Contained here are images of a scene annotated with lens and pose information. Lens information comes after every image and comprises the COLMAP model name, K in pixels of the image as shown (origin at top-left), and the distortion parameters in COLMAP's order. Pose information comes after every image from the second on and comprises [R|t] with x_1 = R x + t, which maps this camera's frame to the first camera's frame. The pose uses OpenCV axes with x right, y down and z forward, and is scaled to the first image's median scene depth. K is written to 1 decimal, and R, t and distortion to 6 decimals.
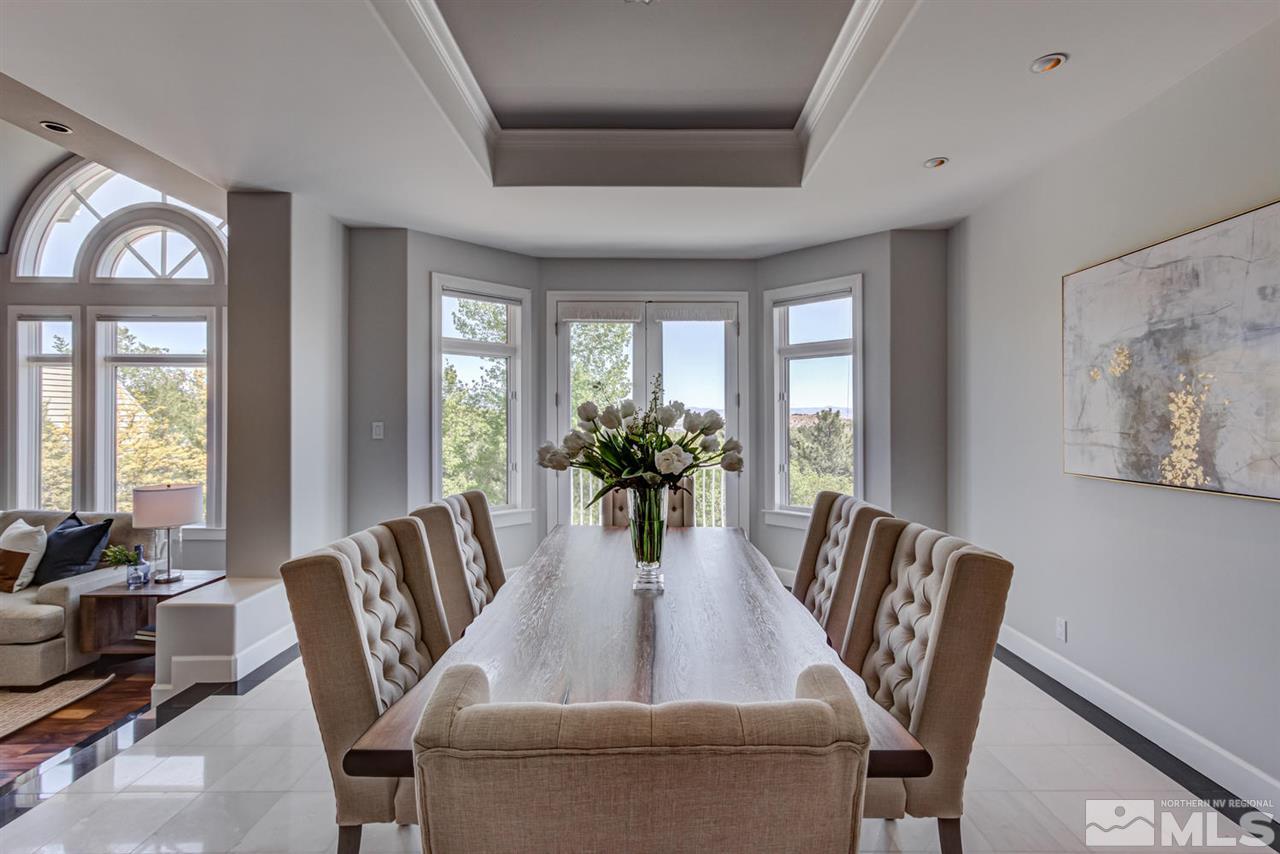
lens RADIAL K [[587.1, 0, 649.6], [0, 587.1, 420.3], [0, 0, 1]] dist [0.004598, 0.001192]
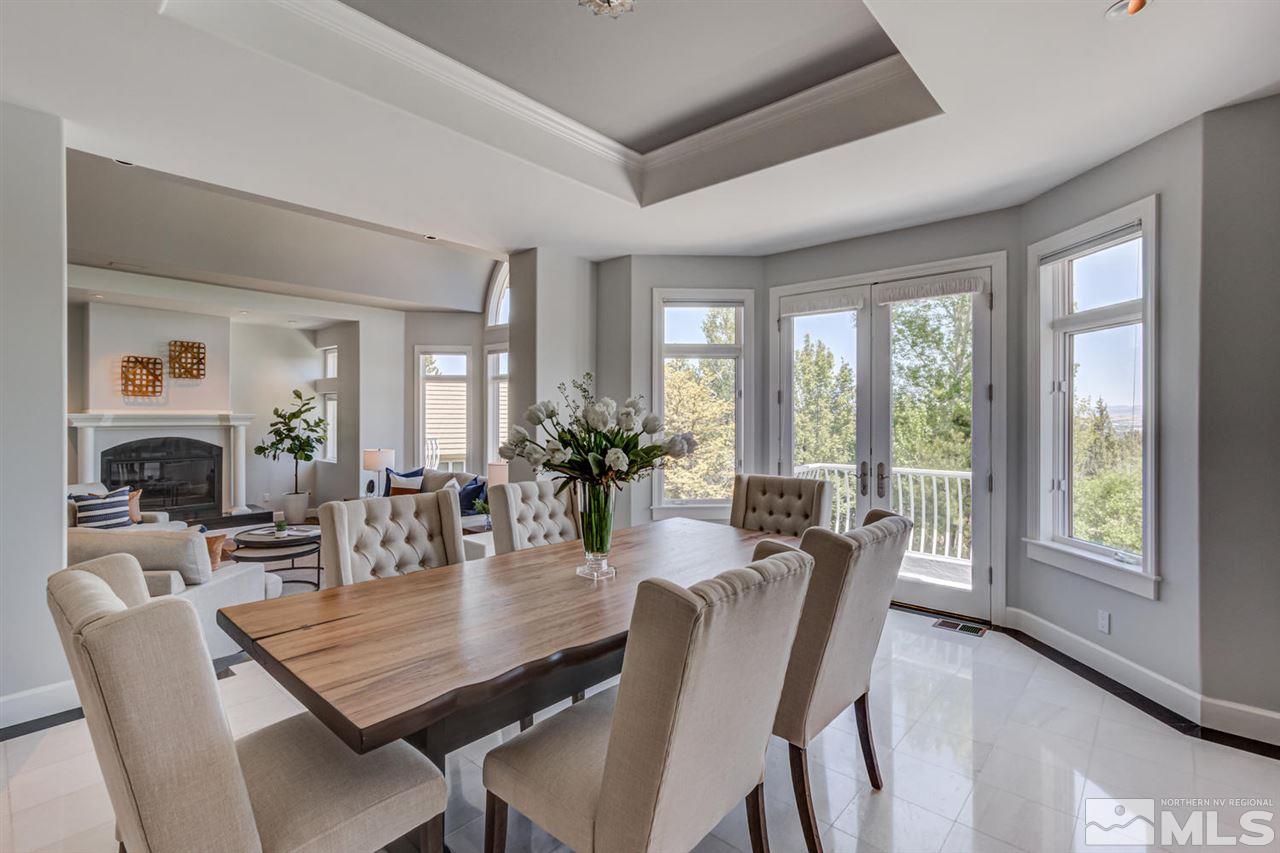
lens RADIAL K [[587.1, 0, 648.9], [0, 587.1, 422.0], [0, 0, 1]] dist [0.004598, 0.001192]
pose [[0.747988, 0.007336, -0.663672, 0.361685], [-0.002592, 0.999964, 0.008133, -0.001525], [0.663707, -0.004363, 0.747979, 0.132348]]
